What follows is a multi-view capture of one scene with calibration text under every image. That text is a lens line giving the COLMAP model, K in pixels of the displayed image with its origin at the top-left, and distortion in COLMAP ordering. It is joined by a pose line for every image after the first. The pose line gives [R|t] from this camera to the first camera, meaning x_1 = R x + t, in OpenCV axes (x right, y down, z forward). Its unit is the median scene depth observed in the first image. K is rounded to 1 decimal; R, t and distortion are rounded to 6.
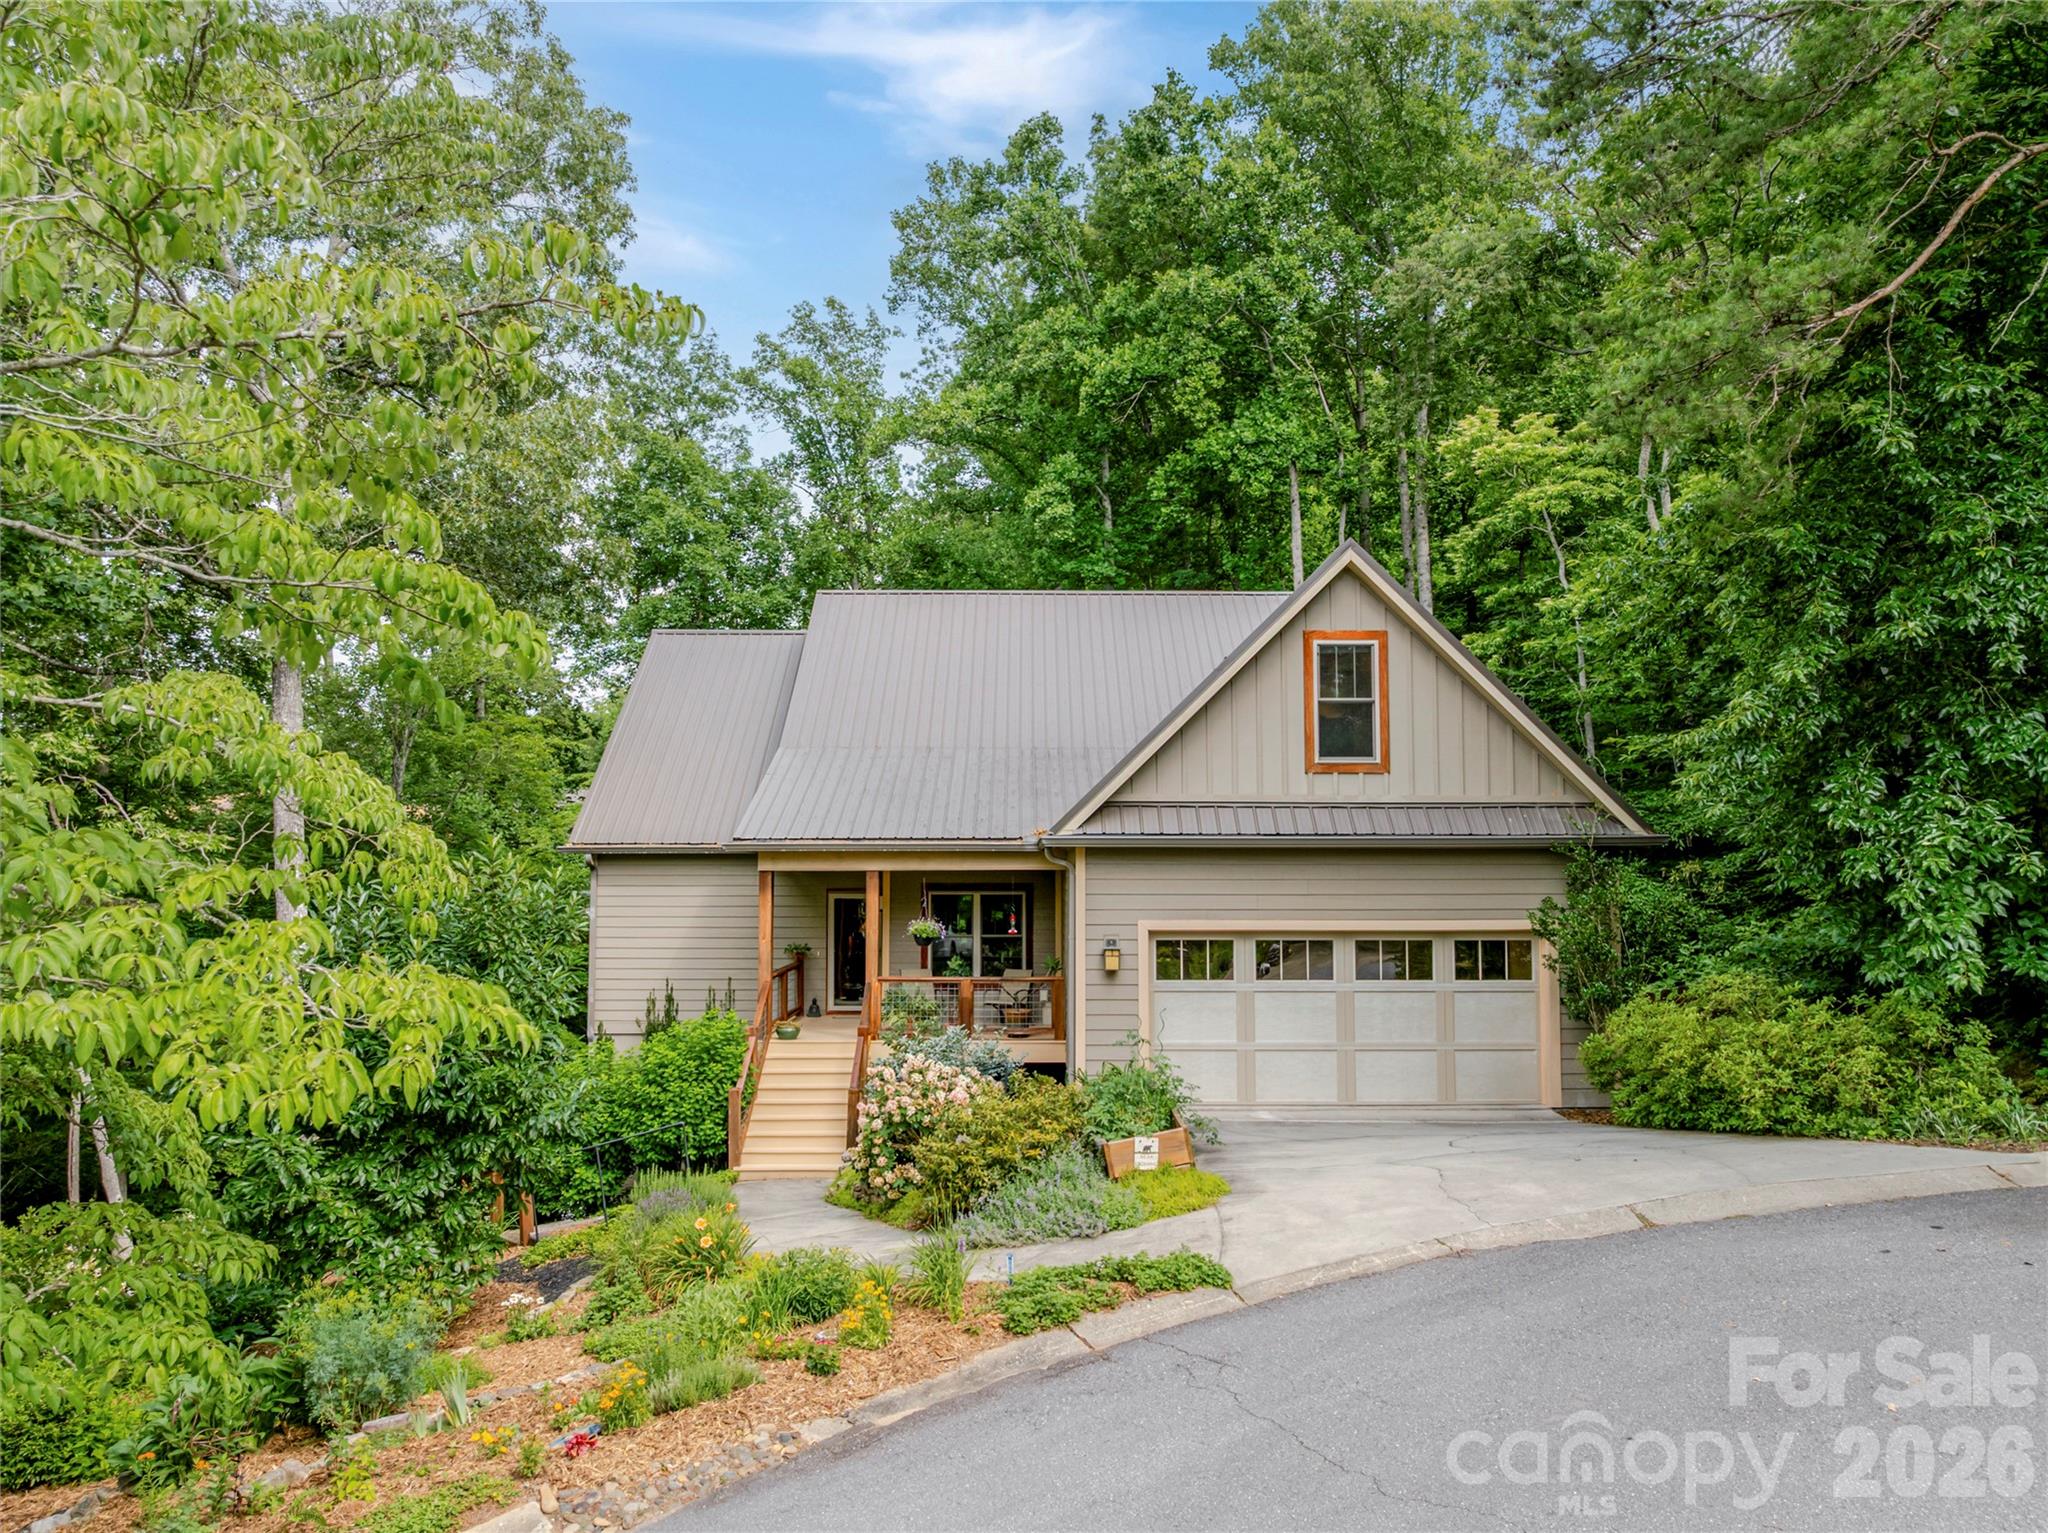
lens RADIAL K [[1438.8, 0, 1030.5], [0, 1438.8, 767.6], [0, 0, 1]] dist [-0.044418, 0.020451]
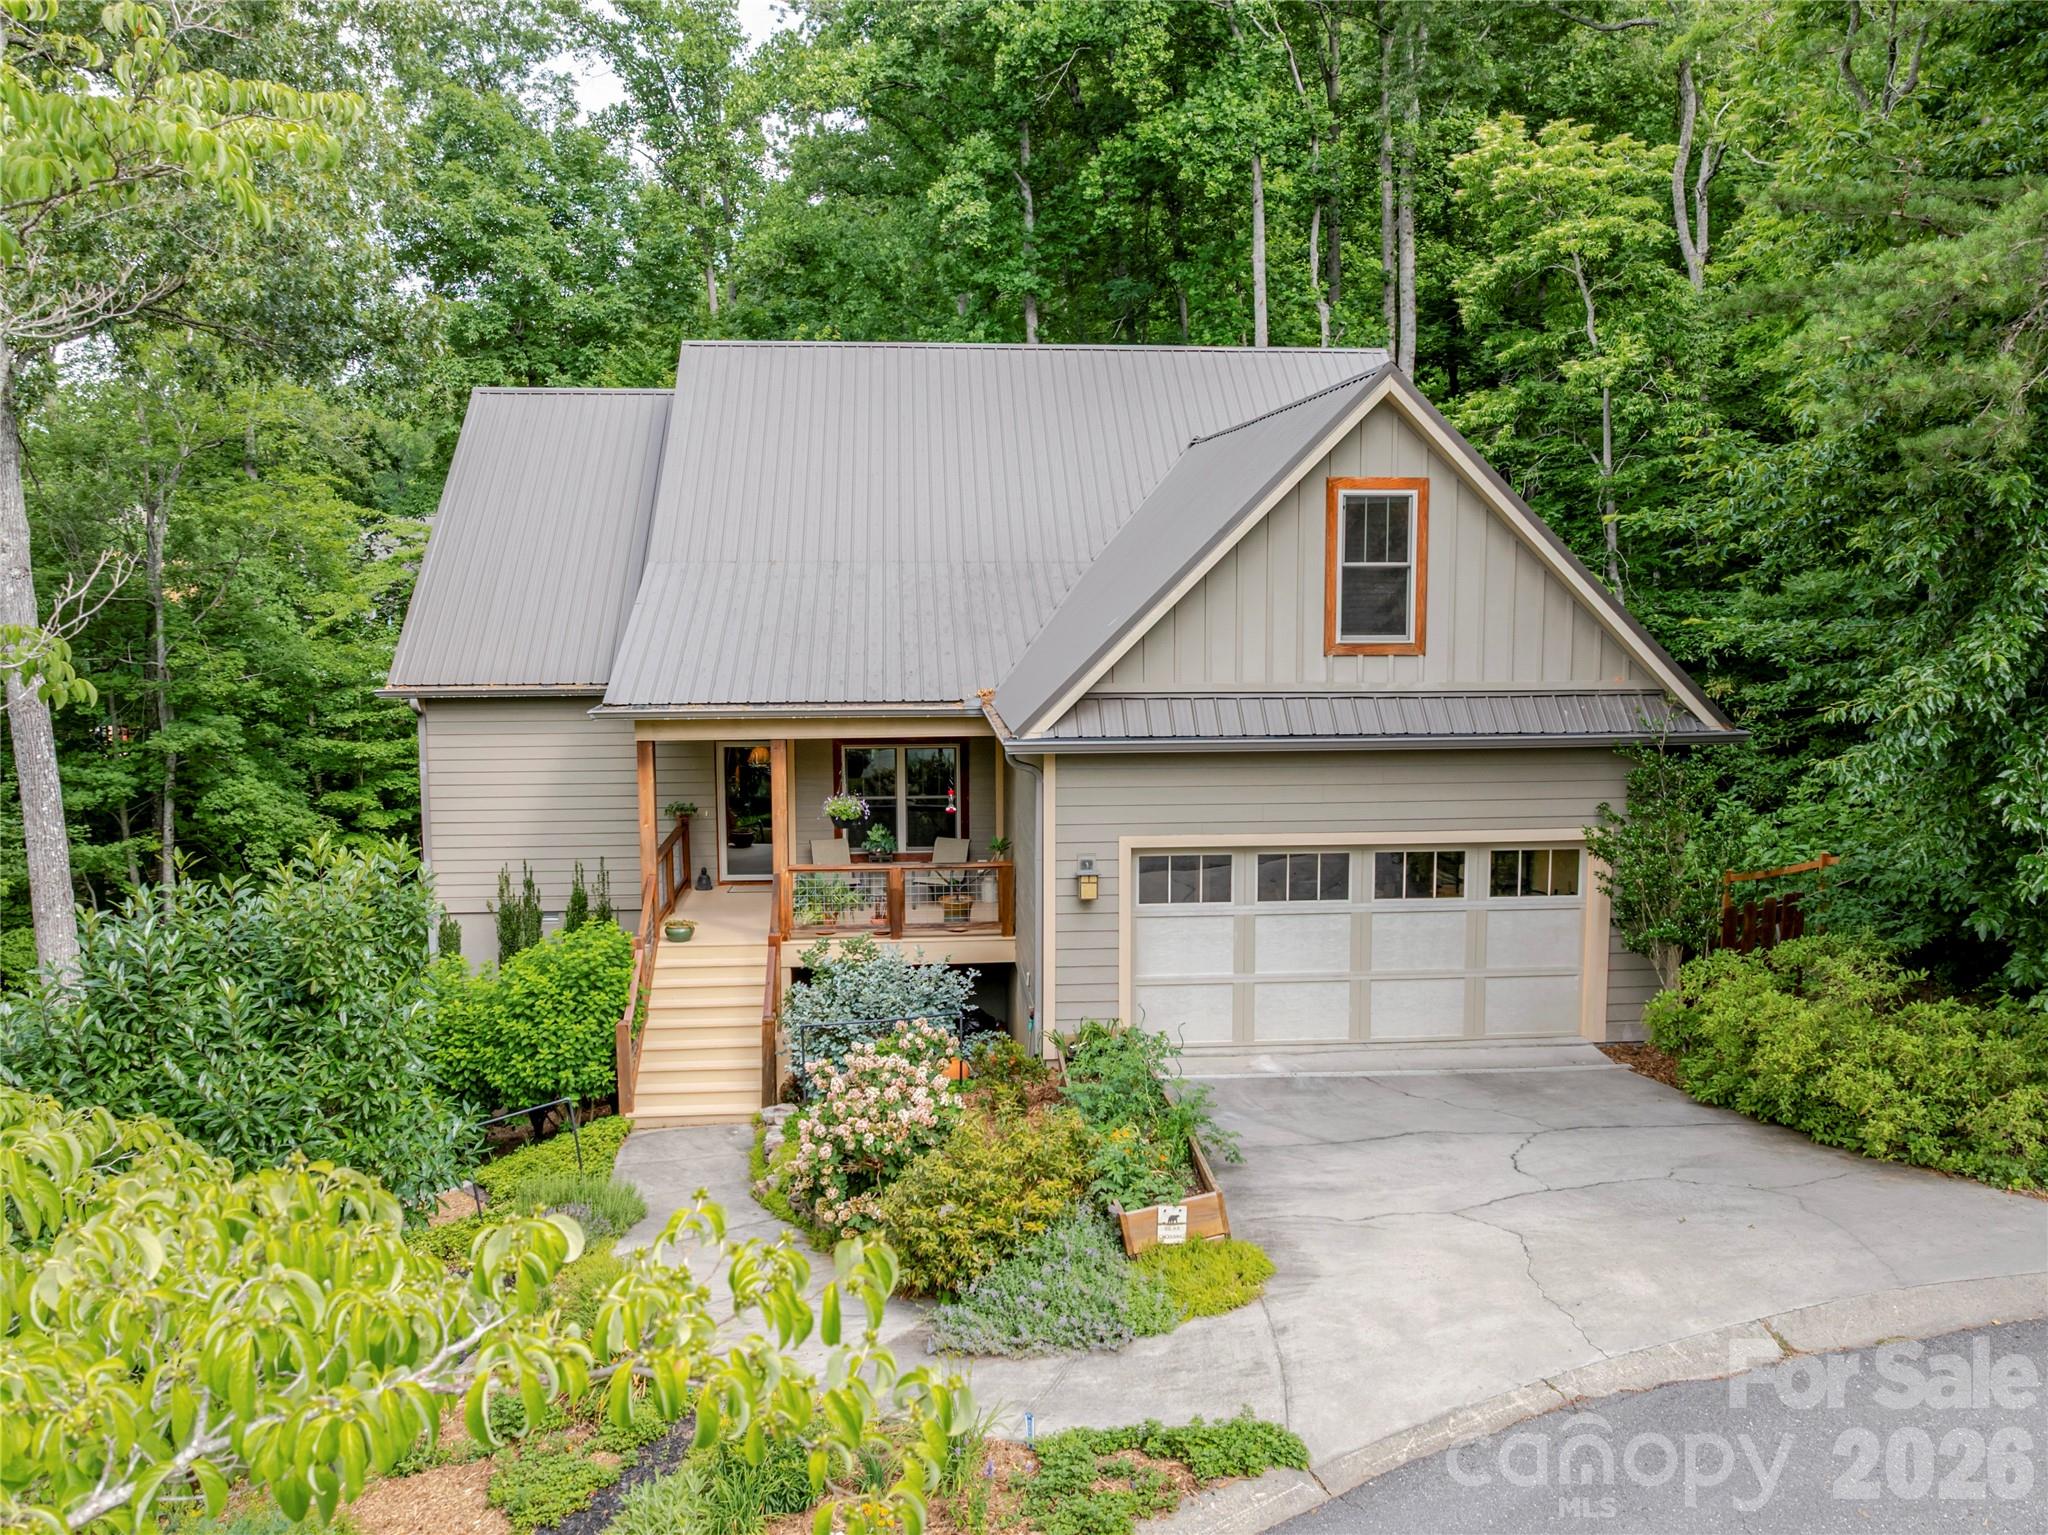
lens RADIAL K [[1660.4, 0, 1056.0], [0, 1660.4, 766.6], [0, 0, 1]] dist [-0.043400, 0.012788]
pose [[0.996489, -0.010845, 0.083014, -0.035964], [-0.003984, 0.984308, 0.176413, -0.091607], [-0.083624, -0.176124, 0.980810, 0.072151]]
